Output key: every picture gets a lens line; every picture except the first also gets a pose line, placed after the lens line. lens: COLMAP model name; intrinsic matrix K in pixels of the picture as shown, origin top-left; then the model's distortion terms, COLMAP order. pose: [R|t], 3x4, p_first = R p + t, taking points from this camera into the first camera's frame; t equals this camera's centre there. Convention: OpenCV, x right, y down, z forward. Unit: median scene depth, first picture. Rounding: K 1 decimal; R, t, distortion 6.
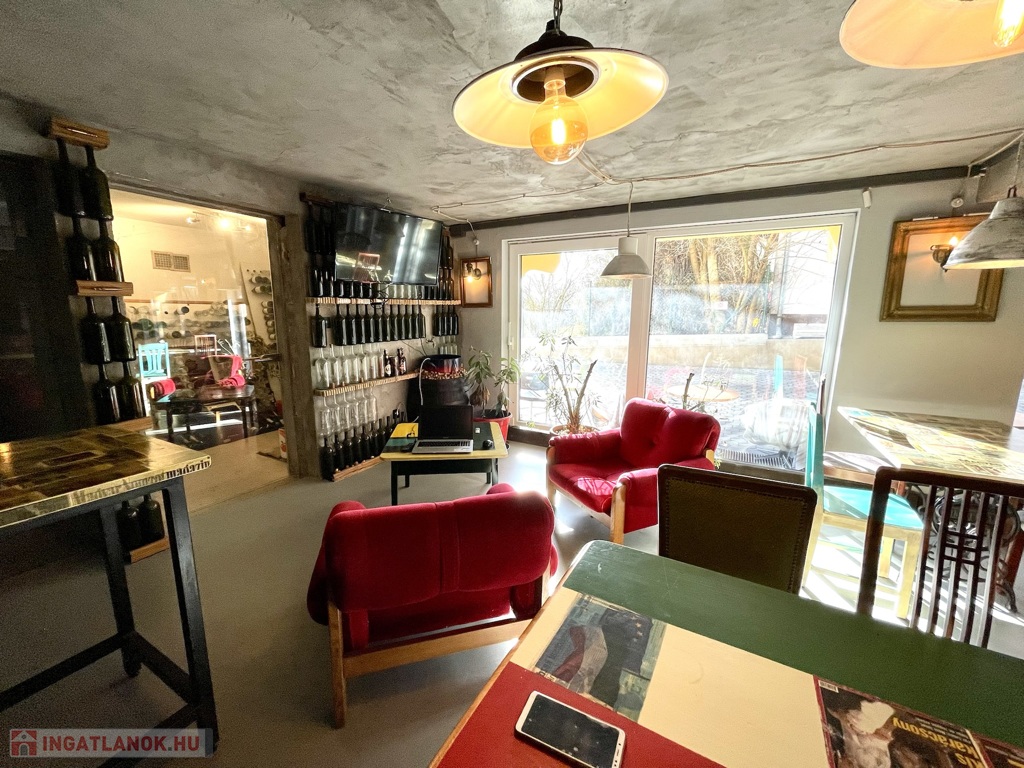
lens RADIAL K [[413.8, 0, 507.3], [0, 413.8, 384.5], [0, 0, 1]] dist [-0.004600, 0.001173]
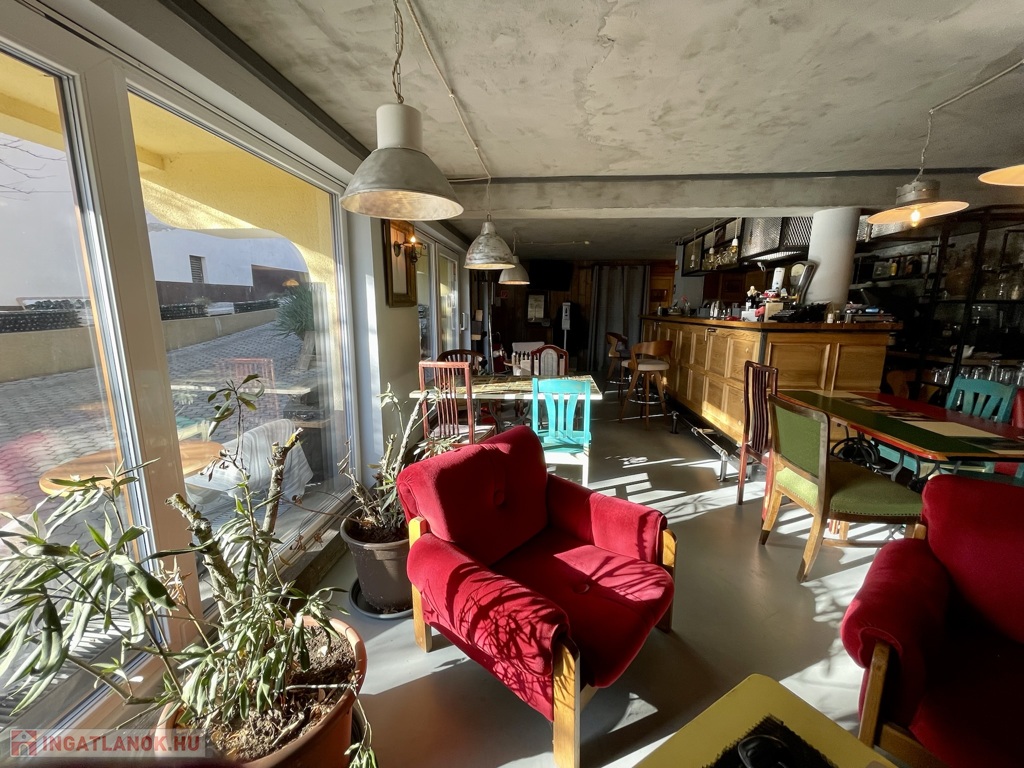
lens RADIAL K [[413.8, 0, 513.6], [0, 413.8, 388.4], [0, 0, 1]] dist [-0.004600, 0.001173]
pose [[-0.423373, -0.171367, 0.889600, -0.203733], [0.171160, 0.949133, 0.264292, -0.215455], [-0.889640, 0.264158, -0.372507, 1.326851]]
